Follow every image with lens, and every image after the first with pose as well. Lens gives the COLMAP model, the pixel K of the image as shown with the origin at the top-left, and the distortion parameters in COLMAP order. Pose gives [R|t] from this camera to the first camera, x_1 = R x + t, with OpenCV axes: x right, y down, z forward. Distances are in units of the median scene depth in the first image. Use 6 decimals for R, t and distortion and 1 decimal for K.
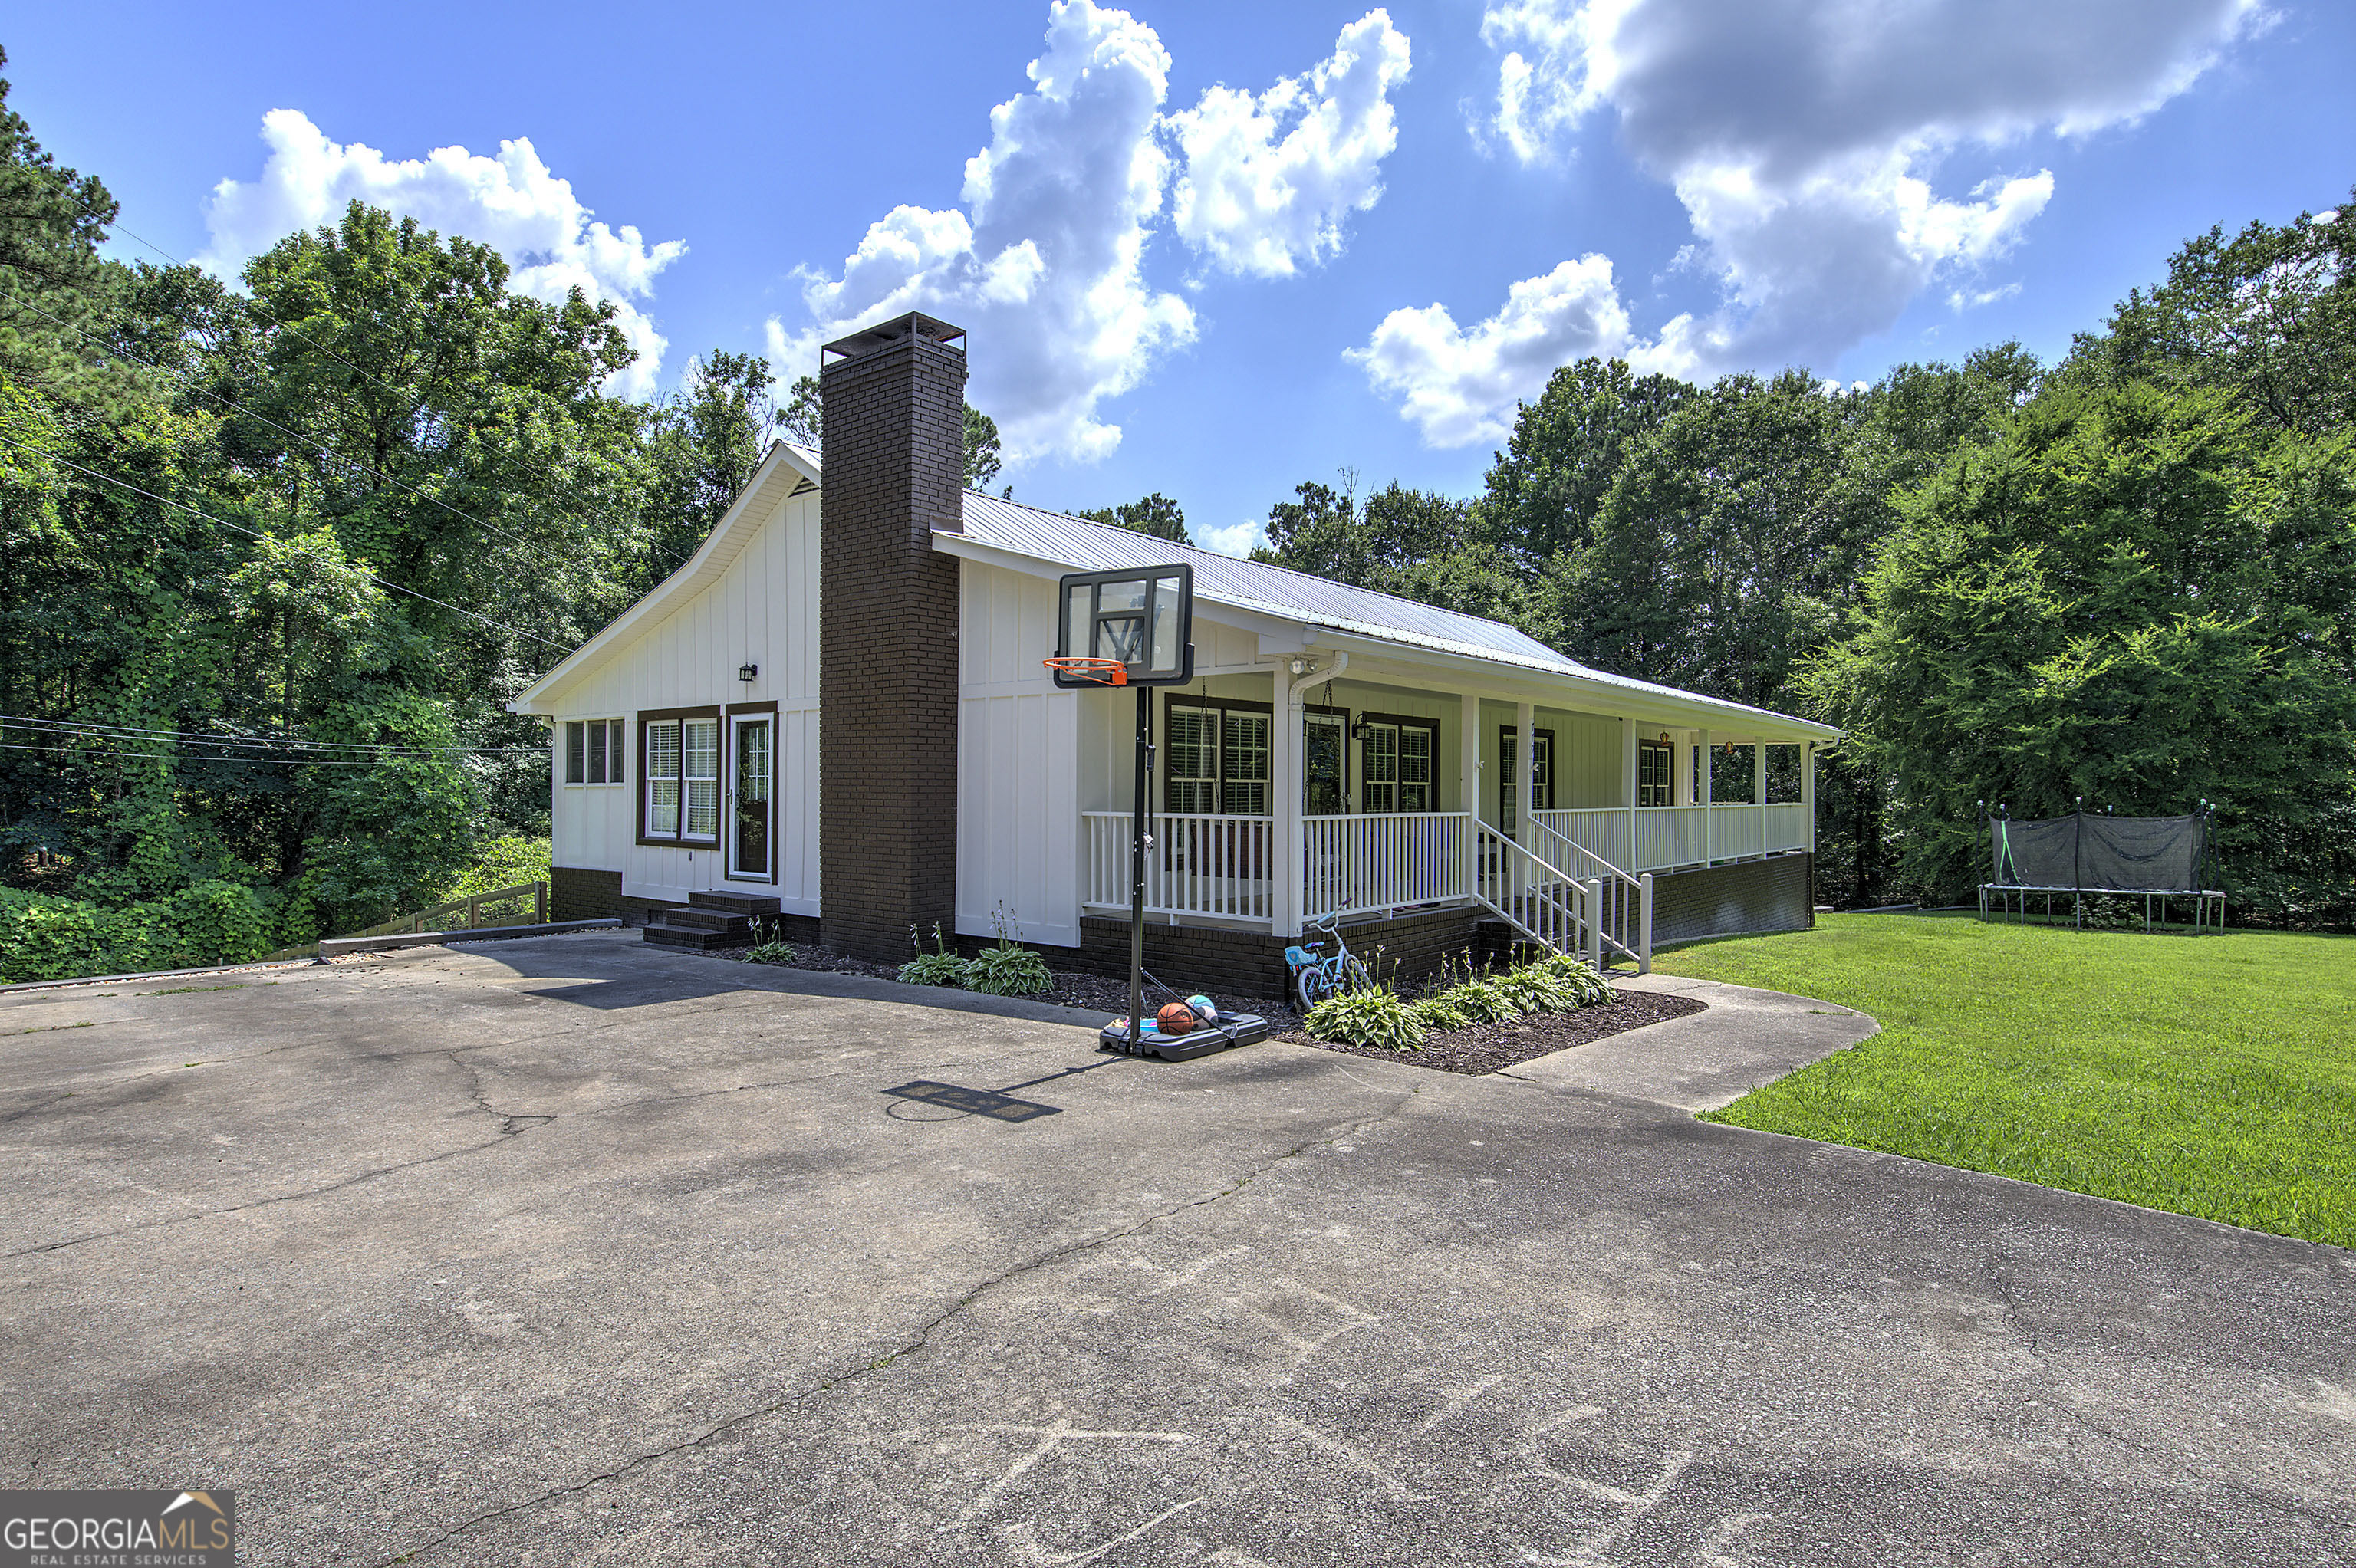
lens RADIAL K [[1228.3, 0, 1185.7], [0, 1228.3, 793.7], [0, 0, 1]] dist [0.004465, -0.002854]
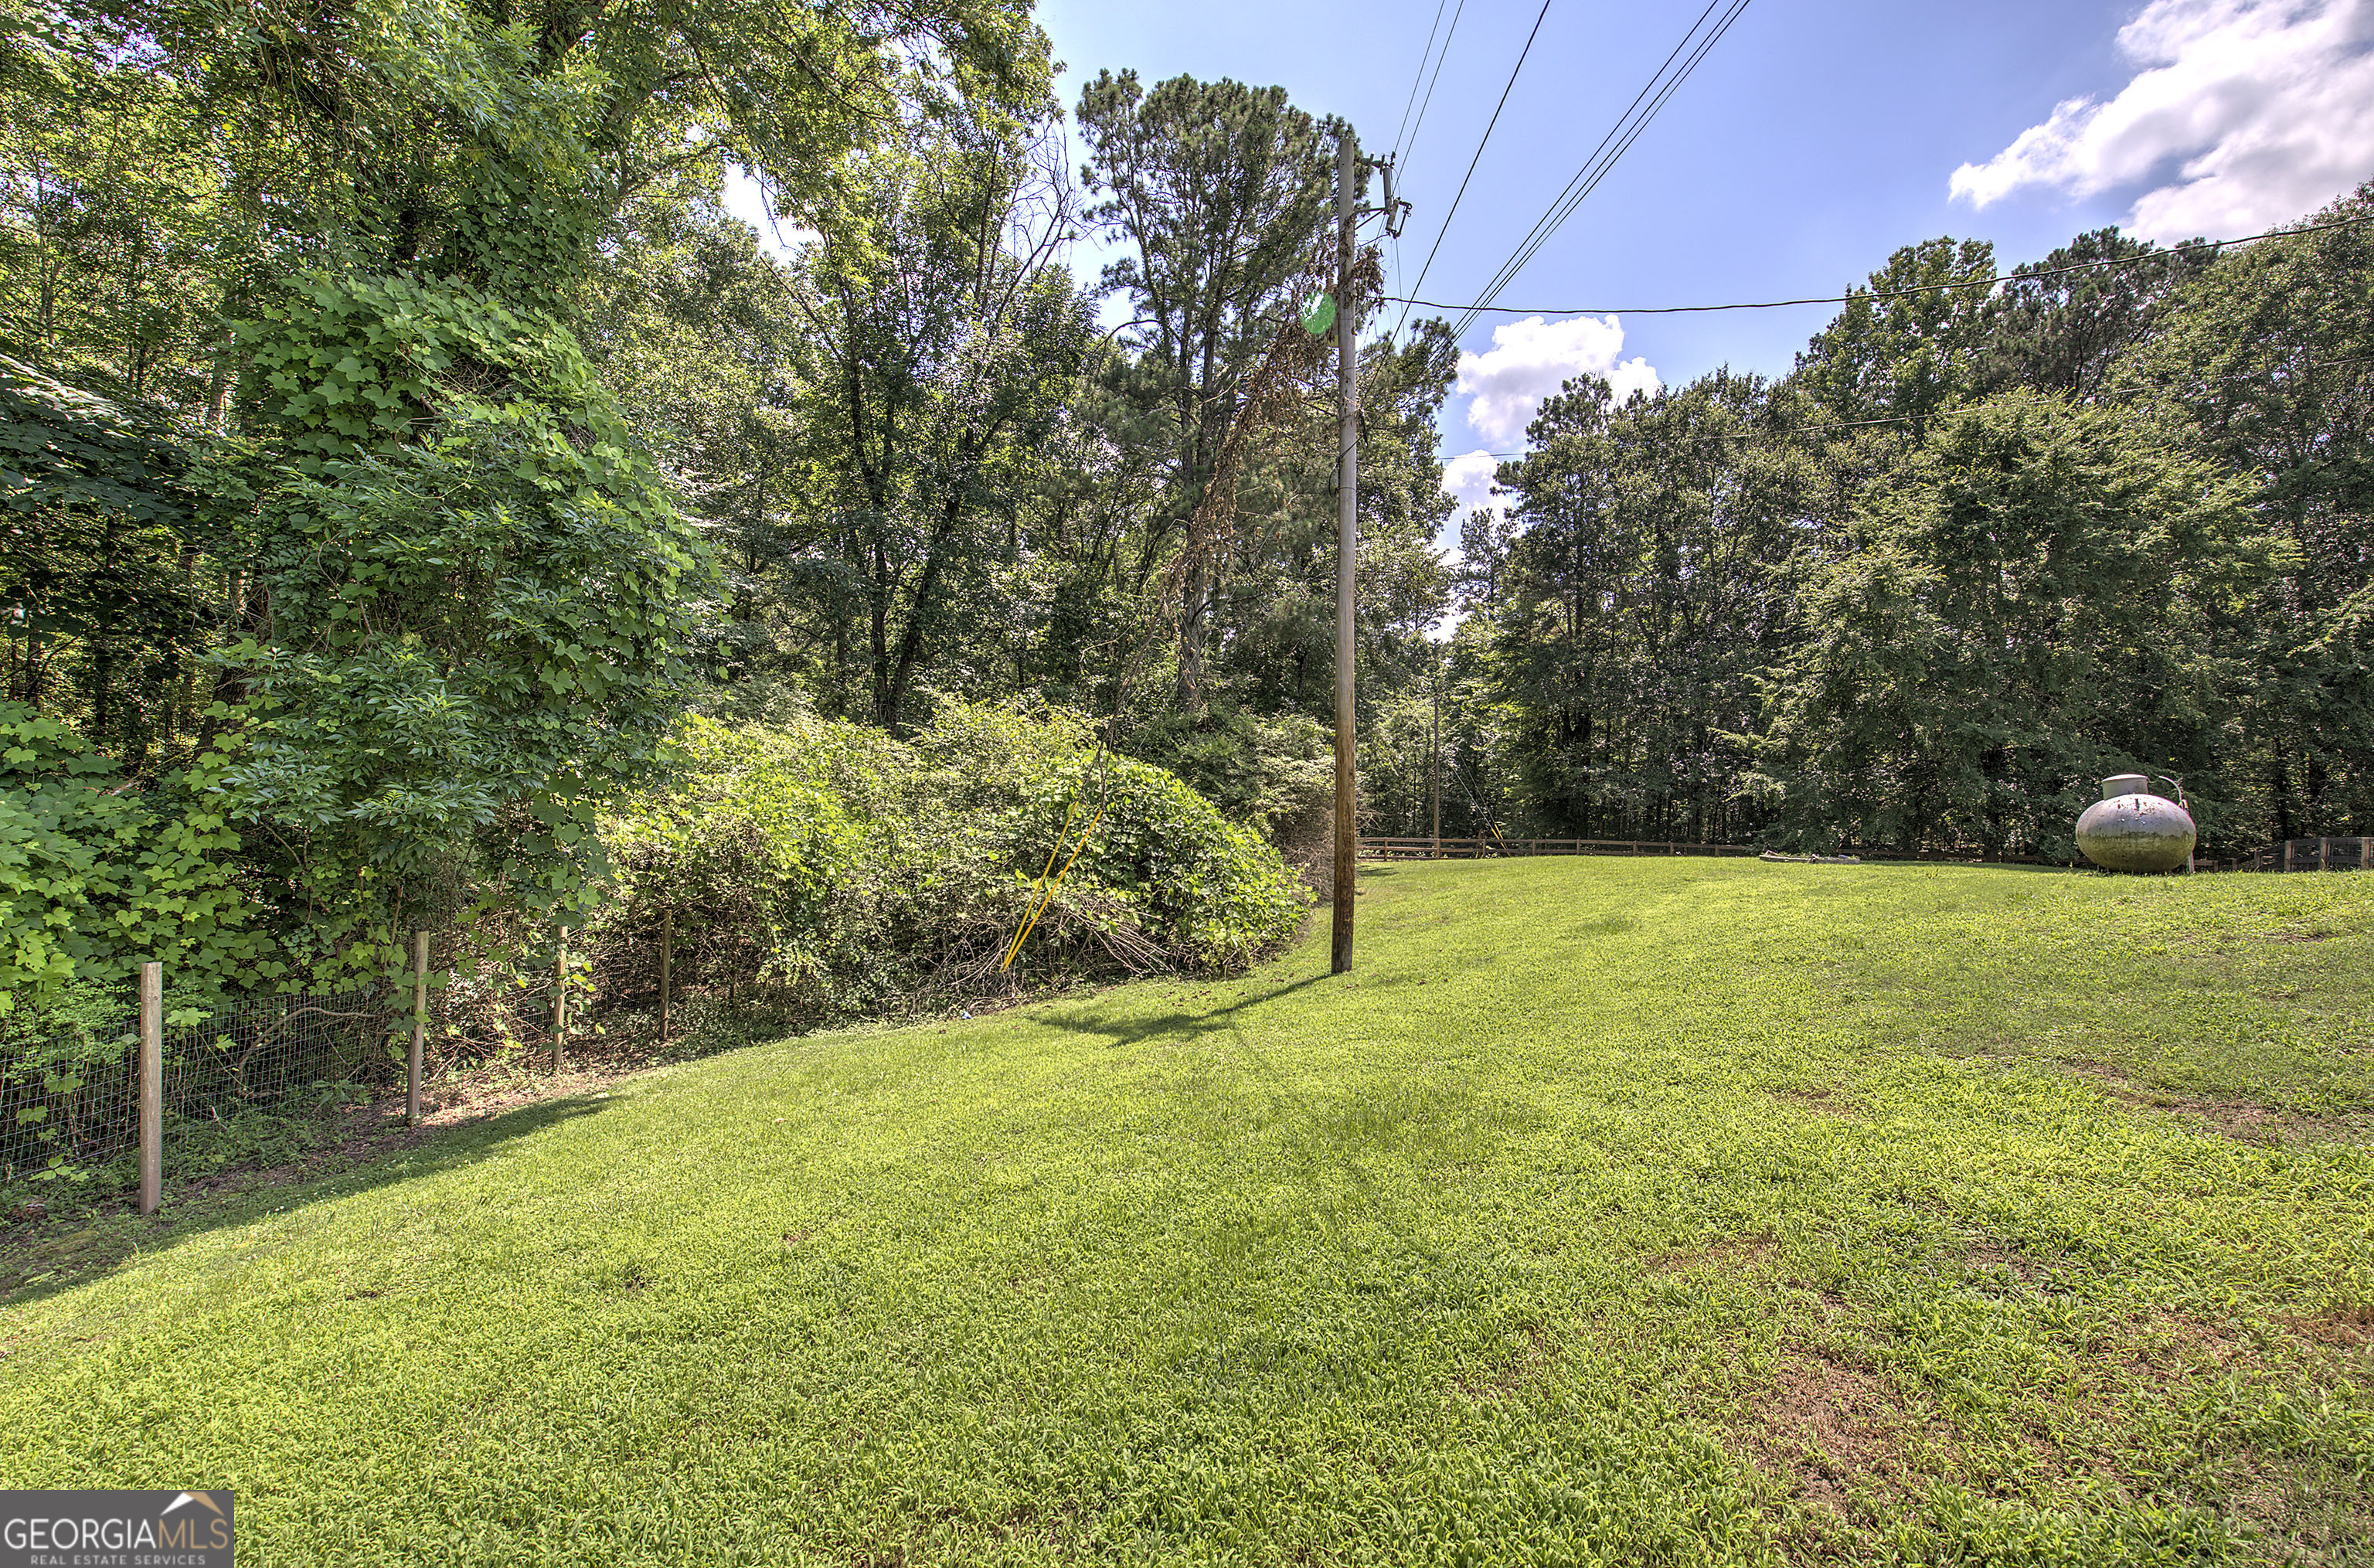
lens RADIAL K [[1009.7, 0, 1200.1], [0, 1009.7, 781.0], [0, 0, 1]] dist [-0.004805, 0.001503]
pose [[0.994860, 0.032701, 0.095839, -0.467816], [-0.033571, 0.999408, 0.007476, 0.064797], [-0.095537, -0.010655, 0.995369, 0.695073]]
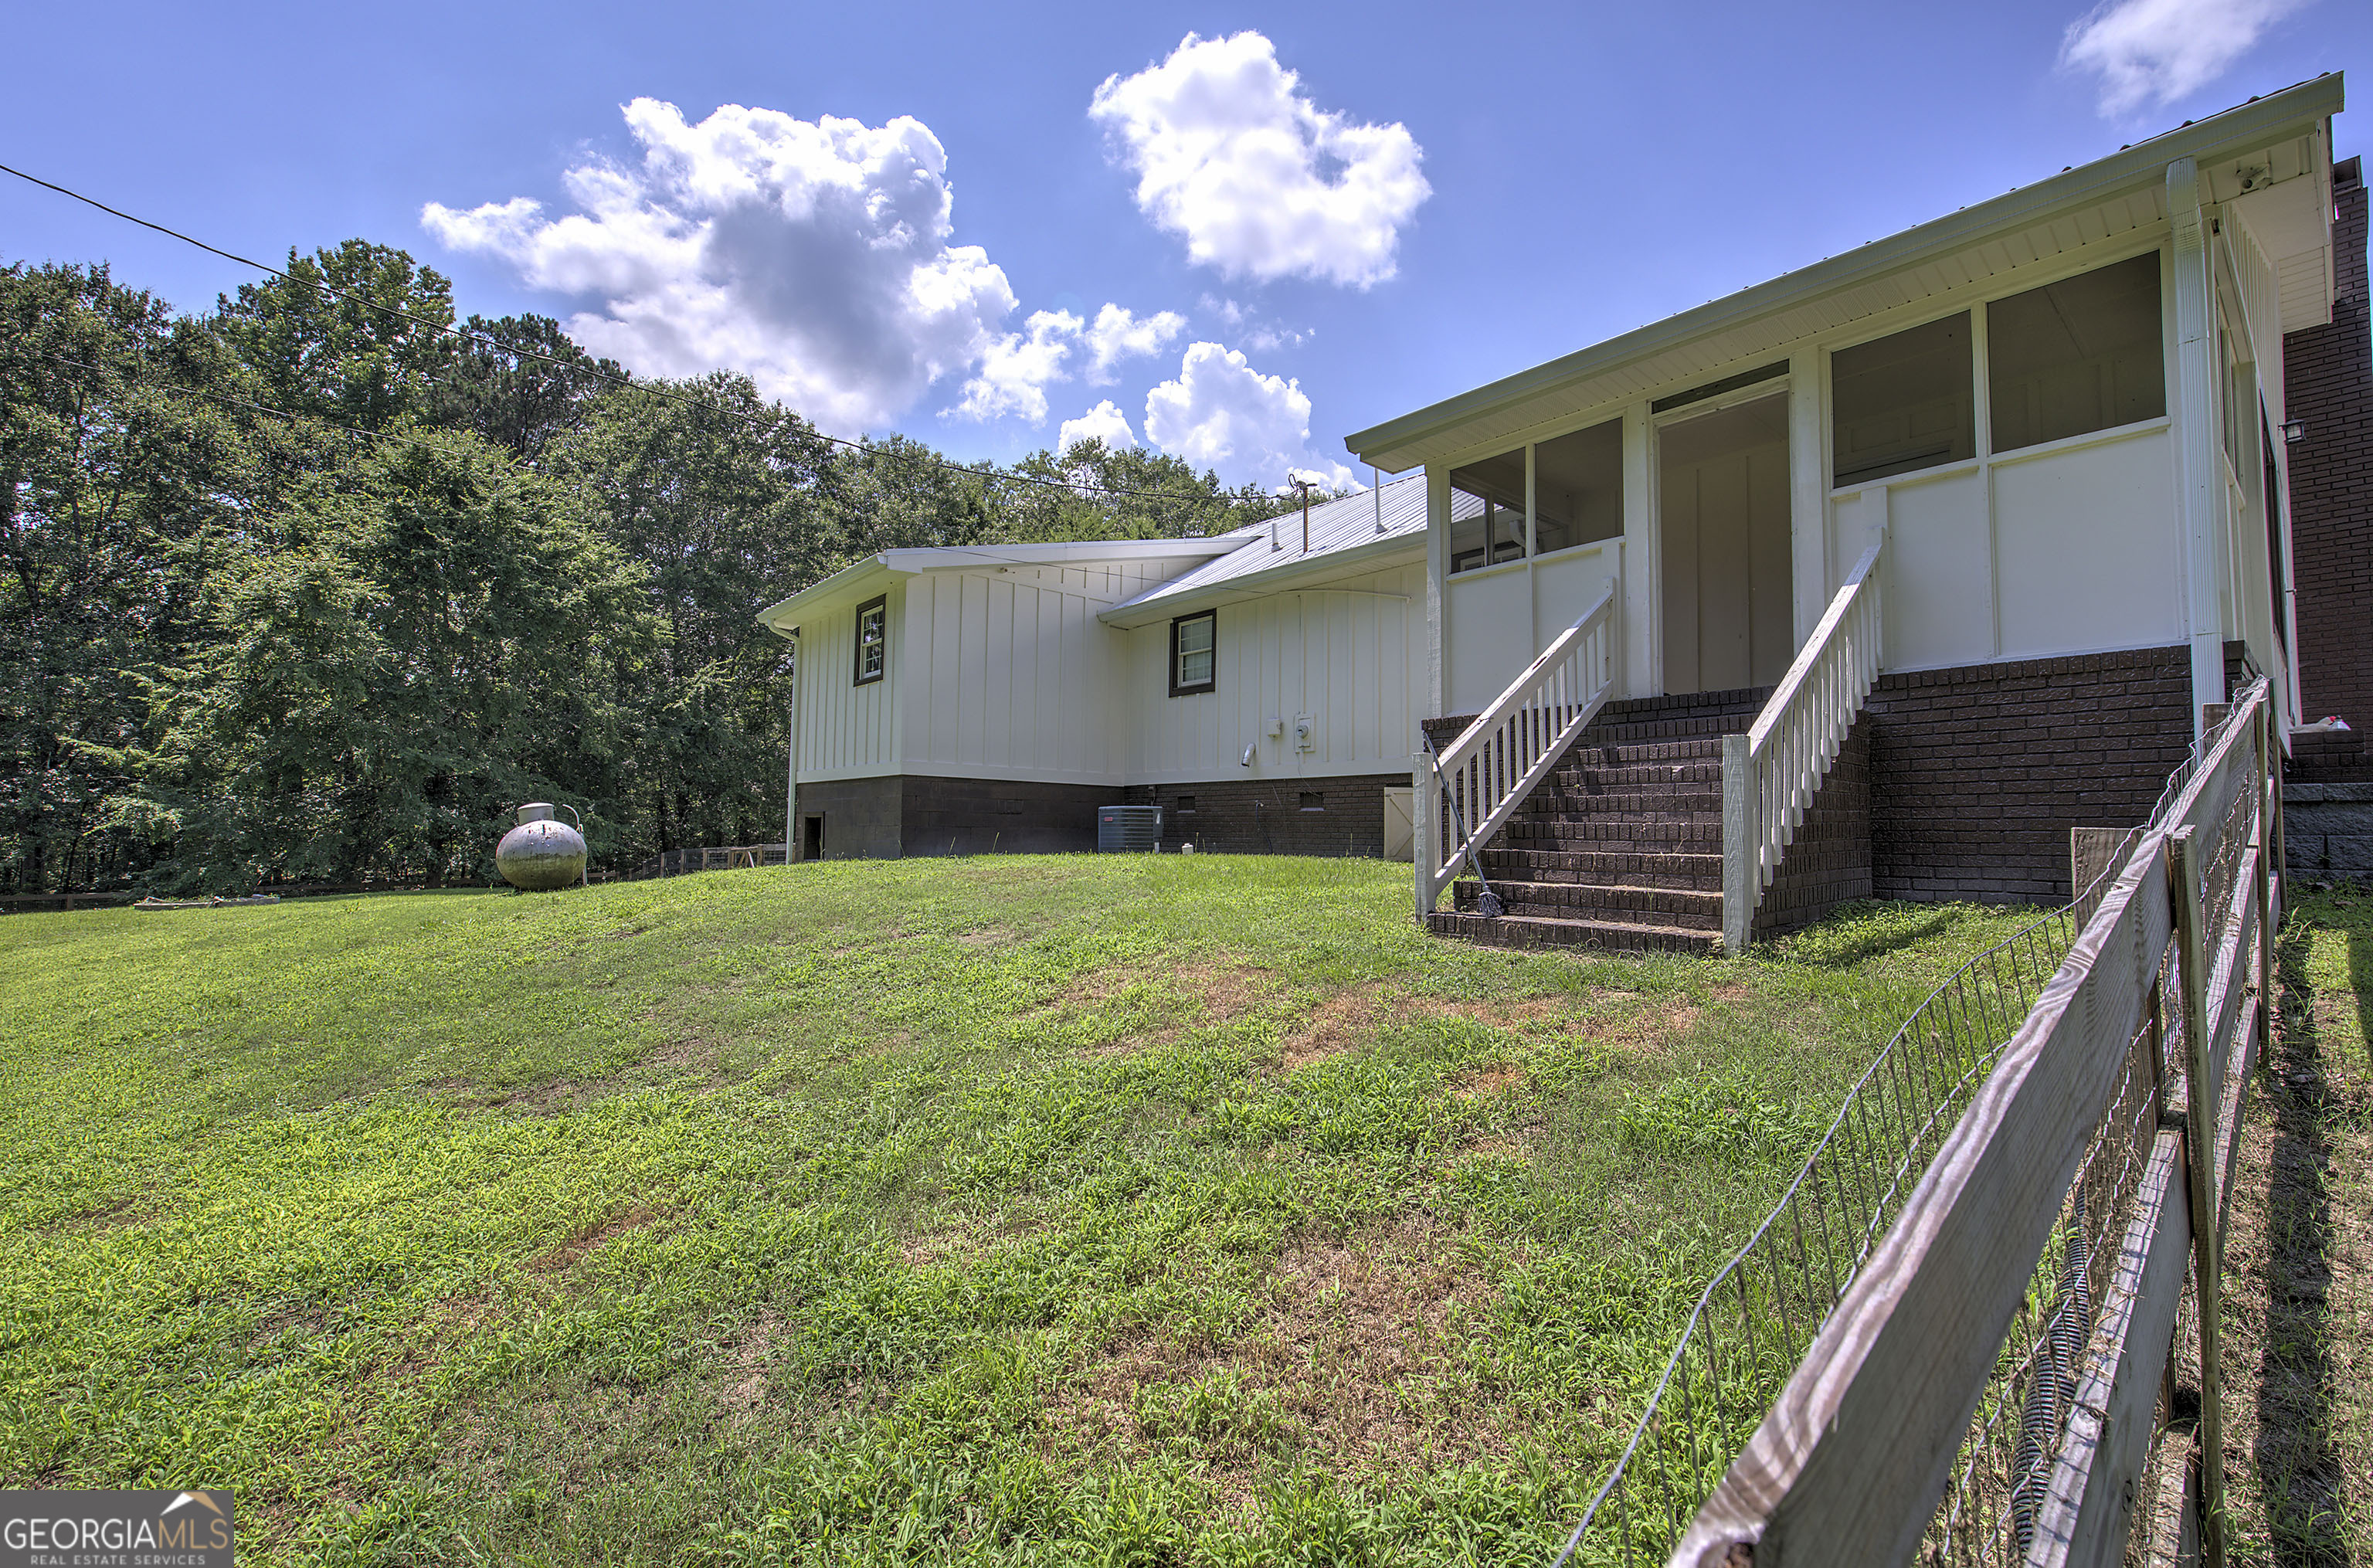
lens RADIAL K [[1009.3, 0, 1216.3], [0, 1009.3, 774.9], [0, 0, 1]] dist [-0.004805, 0.001503]
pose [[0.158925, 0.060370, 0.985443, -0.461441], [-0.013332, 0.998169, -0.058999, 0.062886], [-0.987201, -0.003762, 0.159439, 0.685062]]
